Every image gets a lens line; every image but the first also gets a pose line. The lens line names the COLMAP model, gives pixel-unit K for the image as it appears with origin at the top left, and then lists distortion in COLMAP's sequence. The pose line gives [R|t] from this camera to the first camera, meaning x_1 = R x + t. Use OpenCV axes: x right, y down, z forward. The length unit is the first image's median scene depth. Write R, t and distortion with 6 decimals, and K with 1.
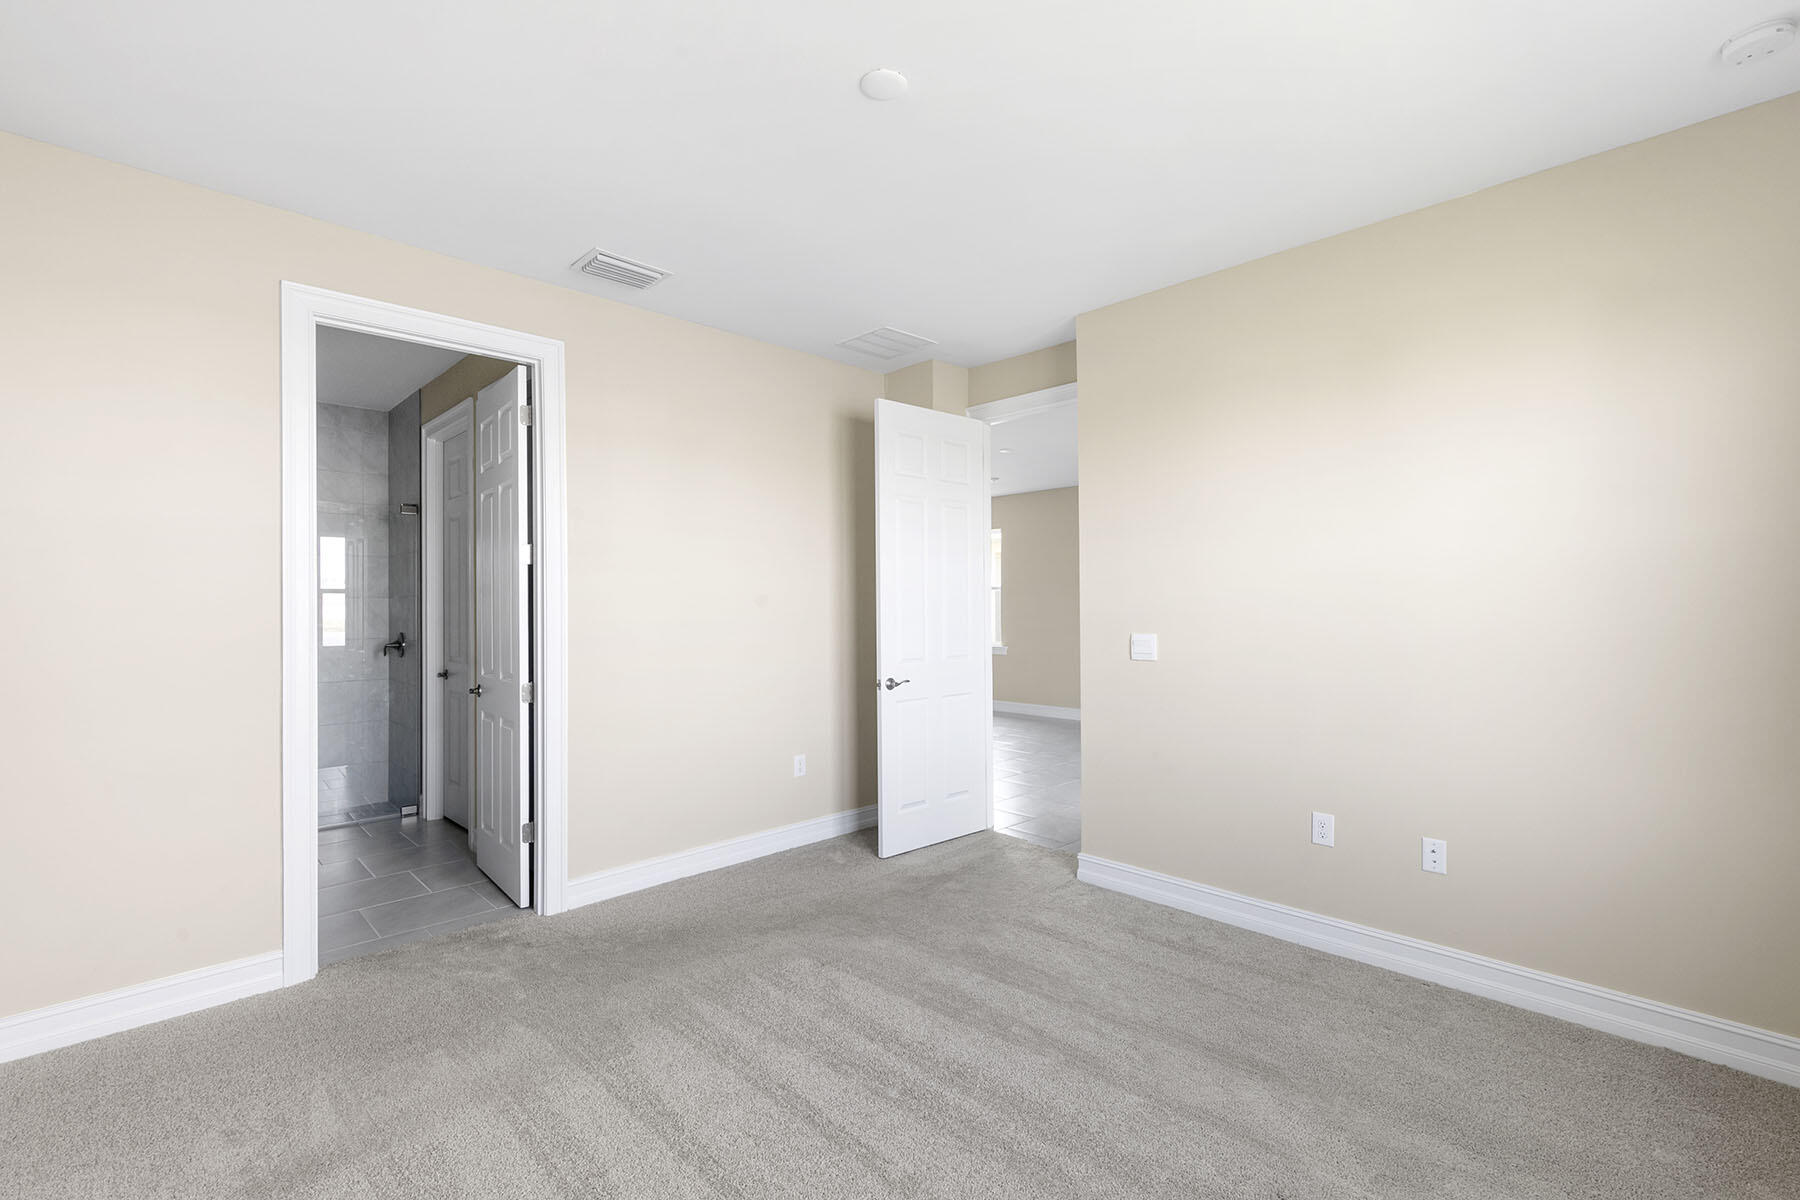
lens RADIAL K [[806.7, 0, 910.9], [0, 806.7, 602.9], [0, 0, 1]] dist [-0.004132, 0.000189]
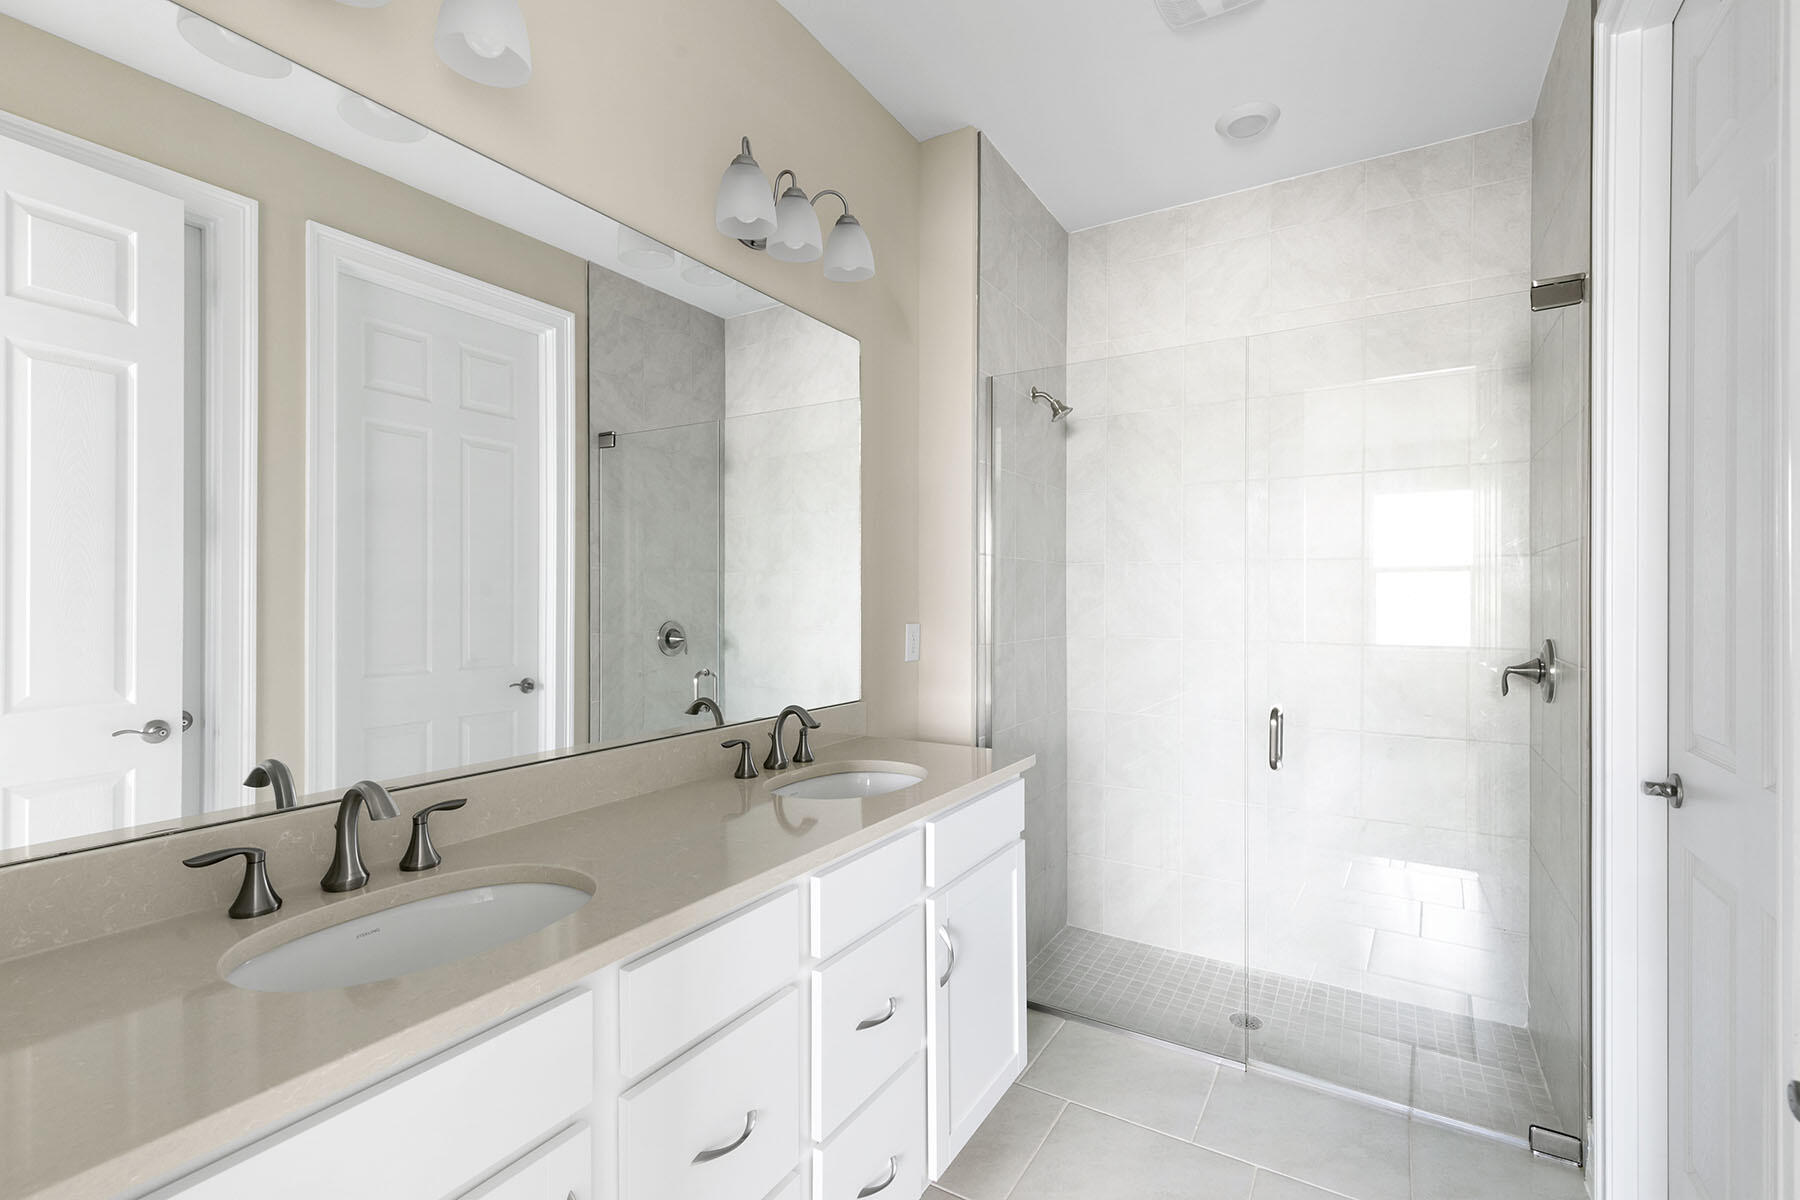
lens RADIAL K [[806.7, 0, 913.3], [0, 806.7, 601.4], [0, 0, 1]] dist [-0.004132, 0.000189]
pose [[0.264034, 0.005388, -0.964498, -0.336445], [-0.004566, 0.999980, 0.004336, 0.018137], [0.964503, 0.003259, 0.264053, 0.597510]]
